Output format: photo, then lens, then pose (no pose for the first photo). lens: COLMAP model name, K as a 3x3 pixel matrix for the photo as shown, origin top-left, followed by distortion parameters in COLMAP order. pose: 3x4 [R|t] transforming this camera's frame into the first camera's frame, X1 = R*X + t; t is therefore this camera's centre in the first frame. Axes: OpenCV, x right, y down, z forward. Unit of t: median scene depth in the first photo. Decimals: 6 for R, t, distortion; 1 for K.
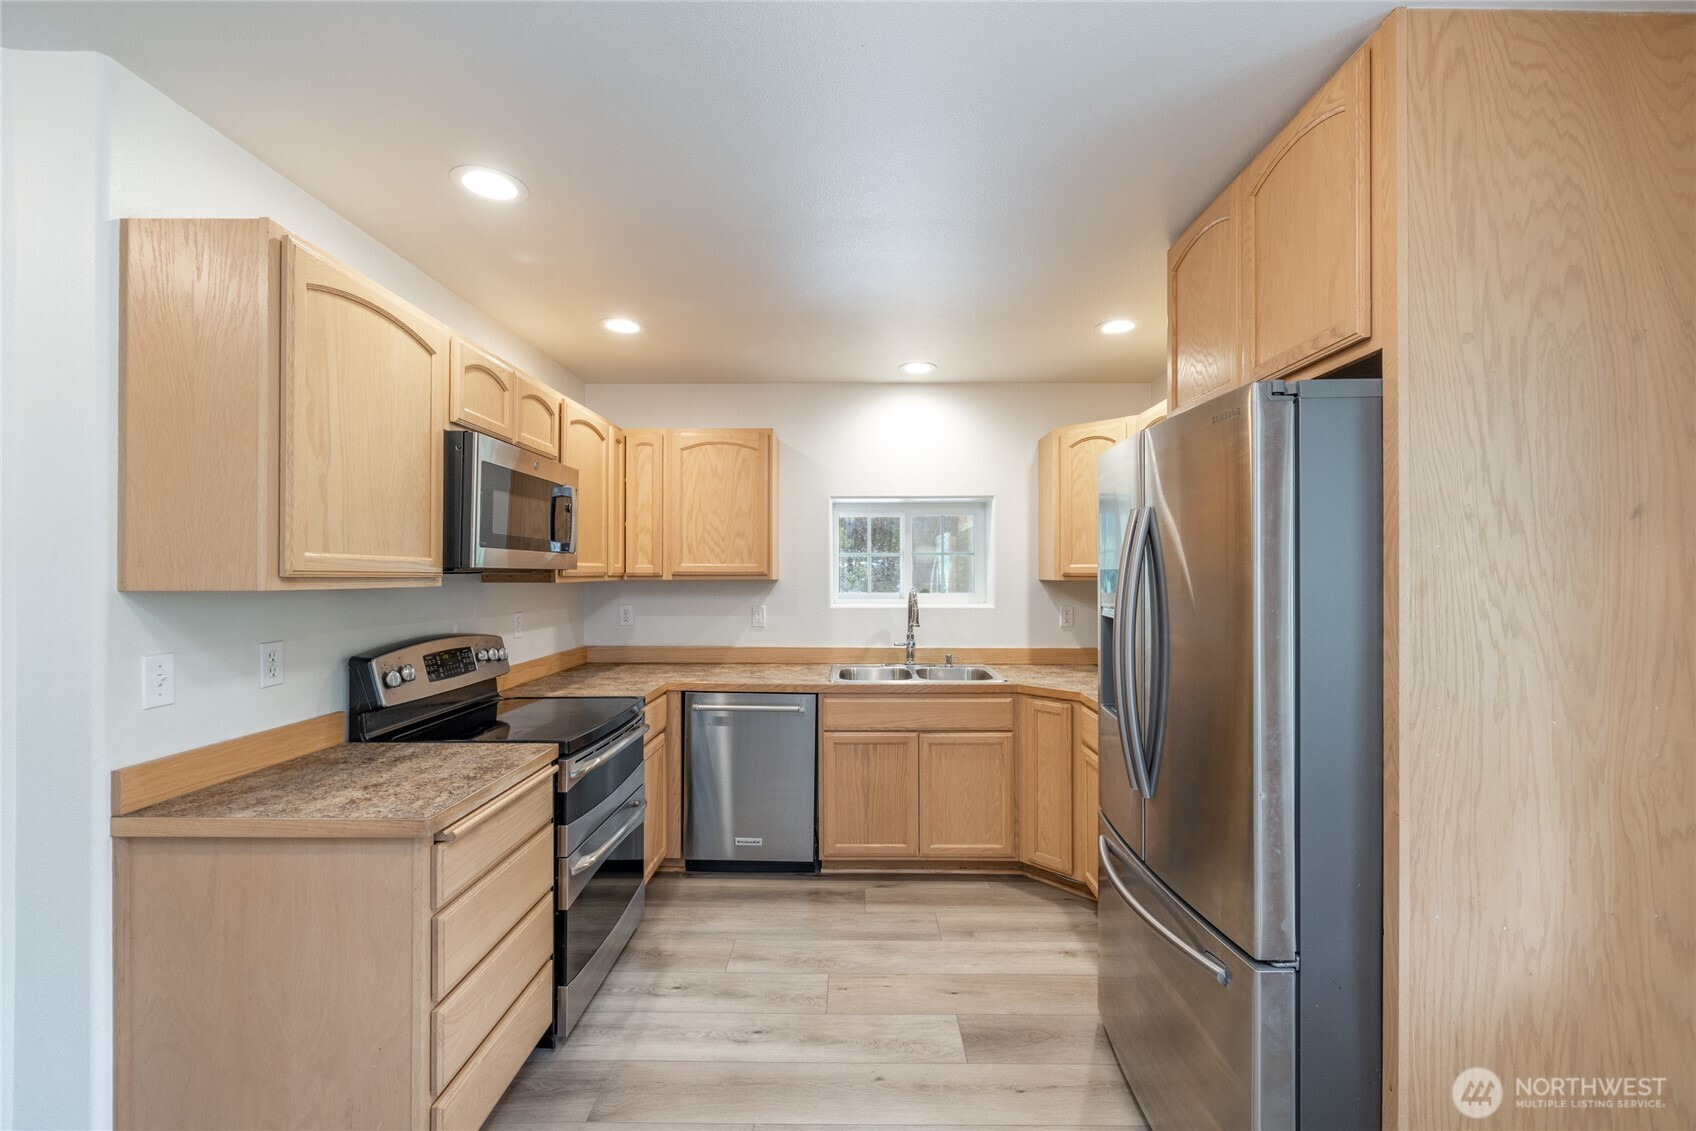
lens RADIAL K [[716.2, 0, 855.6], [0, 716.2, 572.3], [0, 0, 1]] dist [0.001909, -0.000069]
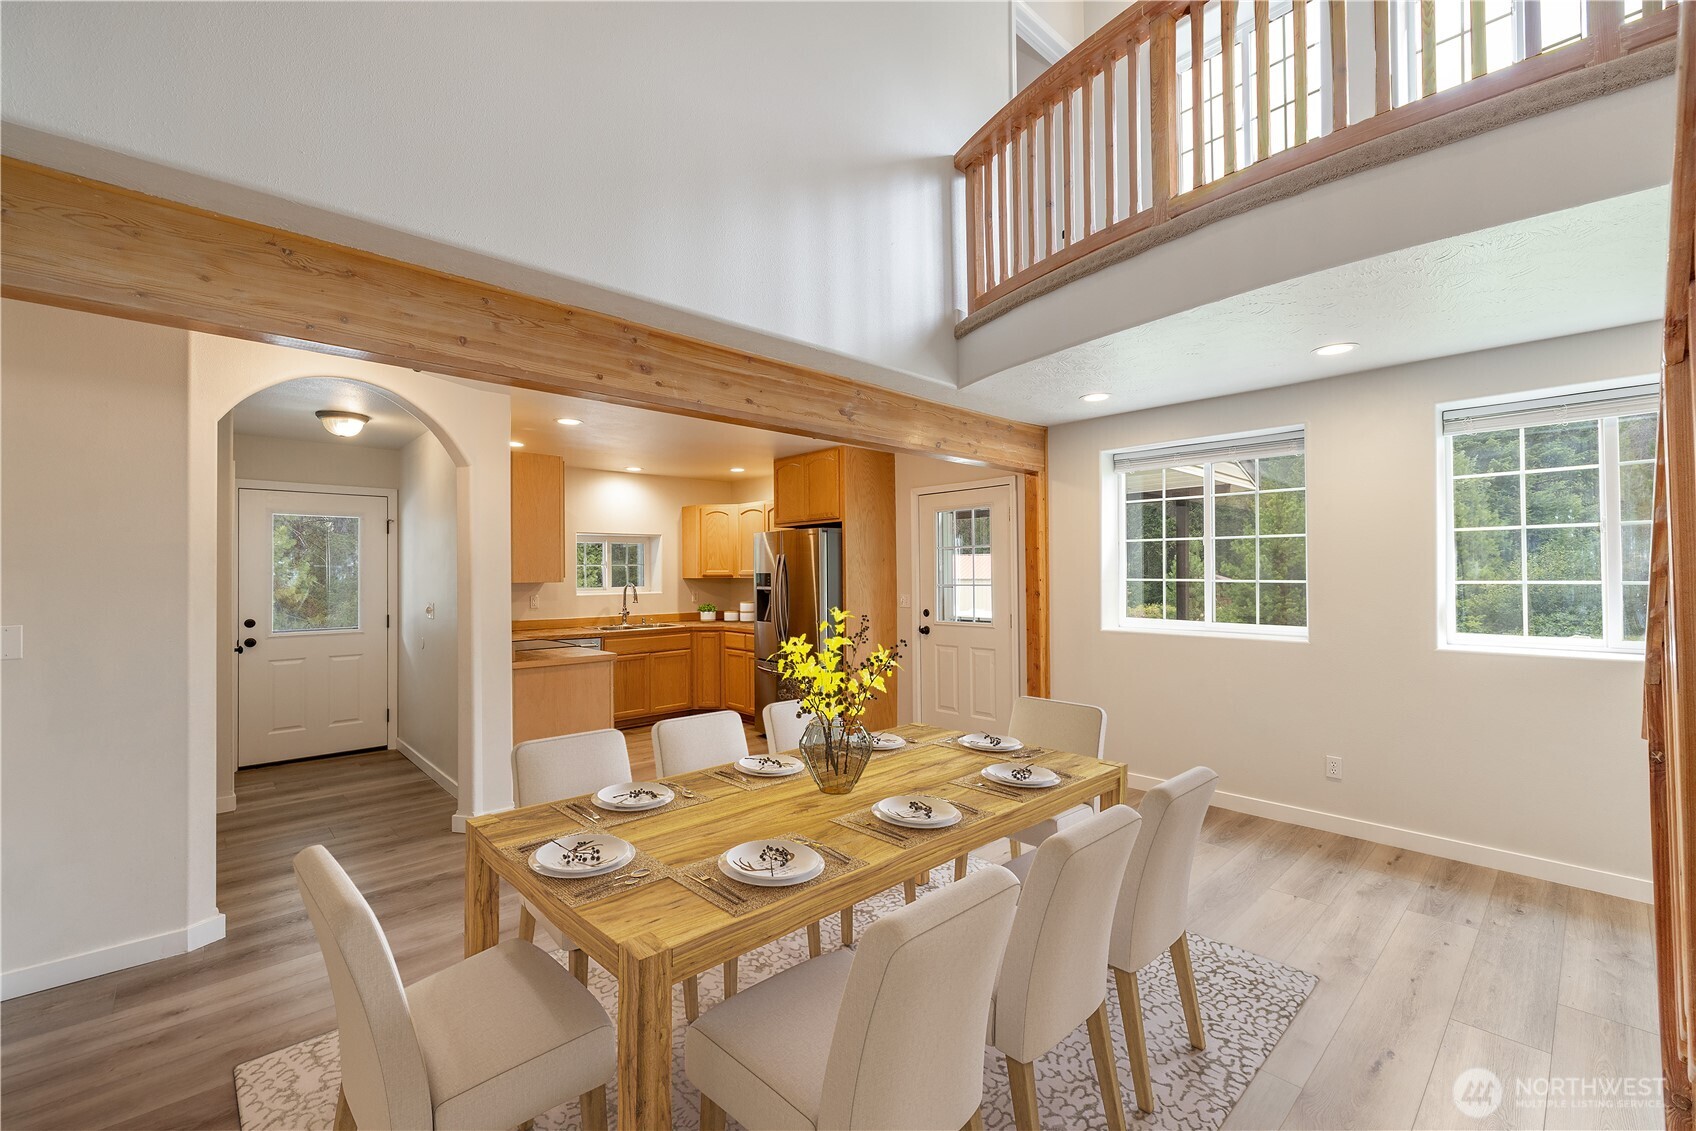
lens RADIAL K [[728.7, 0, 845.3], [0, 728.7, 580.7], [0, 0, 1]] dist [-0.000286, -0.000072]
pose [[0.742075, -0.003934, 0.670305, -0.972609], [0.003962, 0.999991, 0.001482, 0.017908], [-0.670305, 0.001556, 0.742084, -1.006937]]
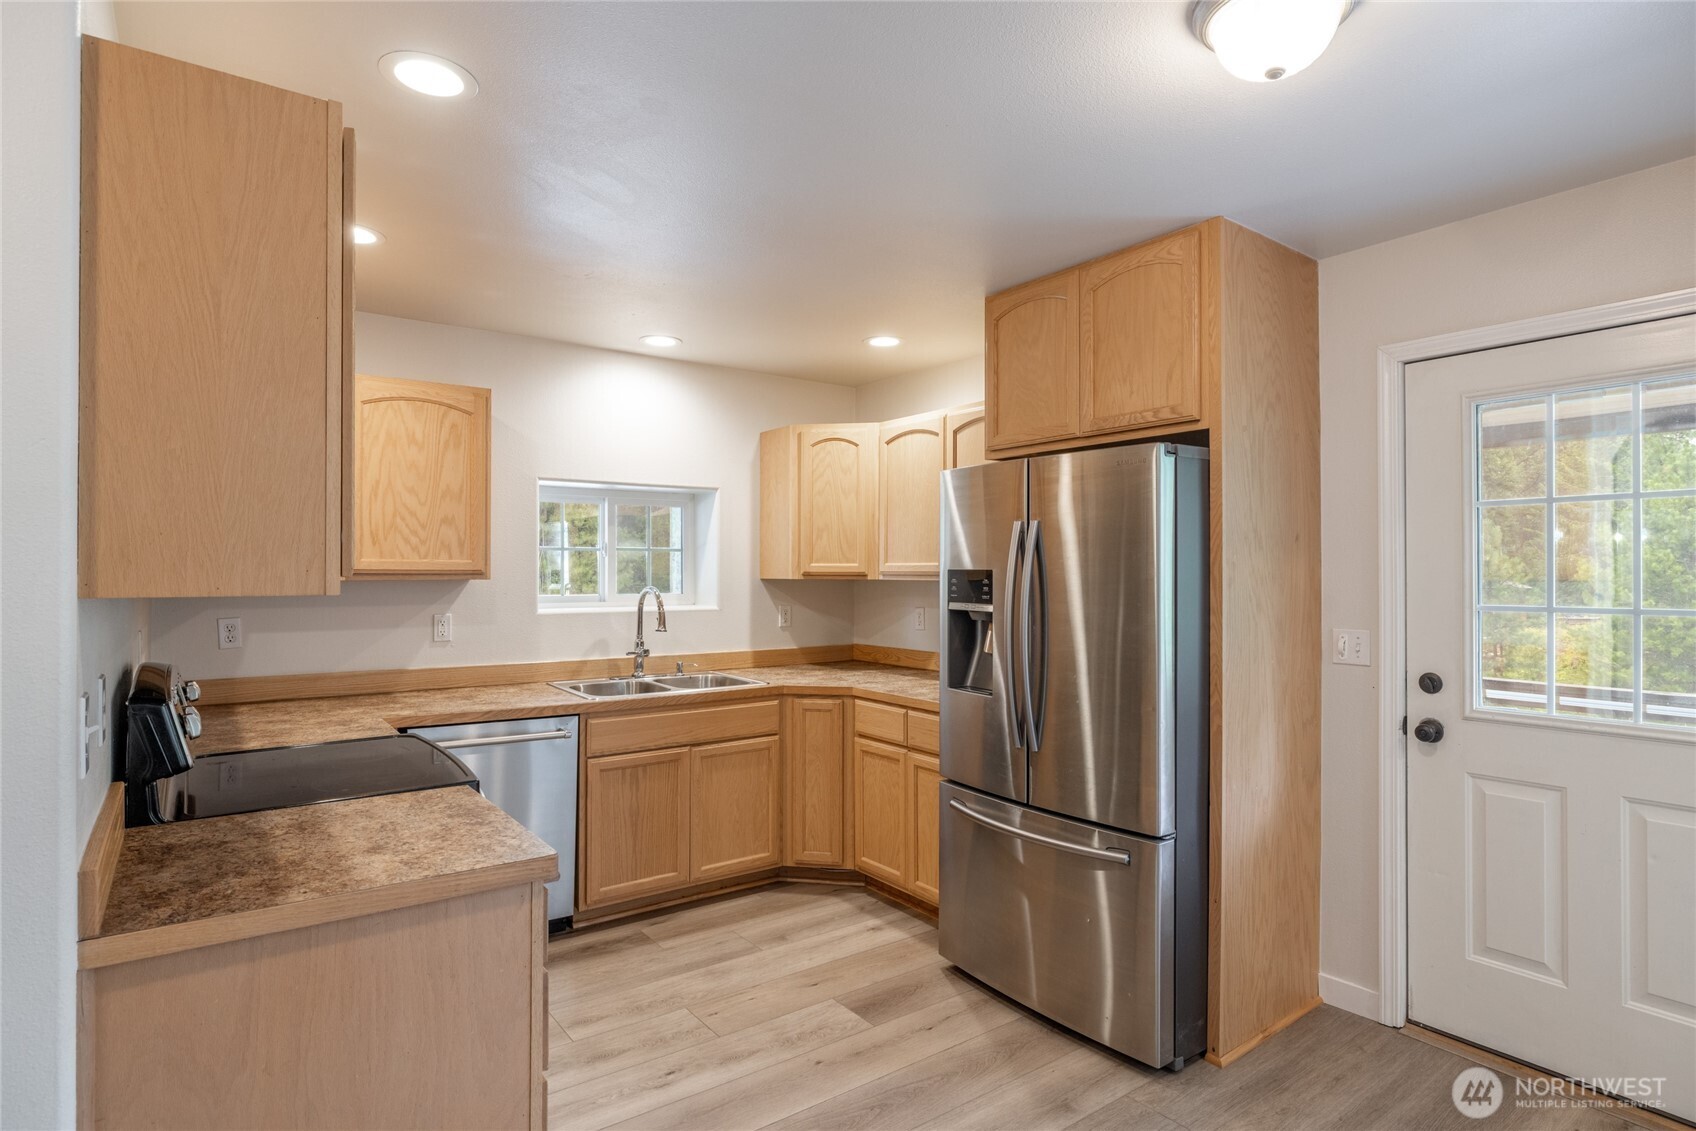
lens RADIAL K [[888.9, 0, 859.5], [0, 888.9, 569.3], [0, 0, 1]] dist [-0.001262, -0.000237]
pose [[0.800297, 0.003491, 0.599594, -0.454629], [-0.002844, 0.999994, -0.002025, -0.000448], [-0.599597, -0.000085, 0.800302, -0.038798]]
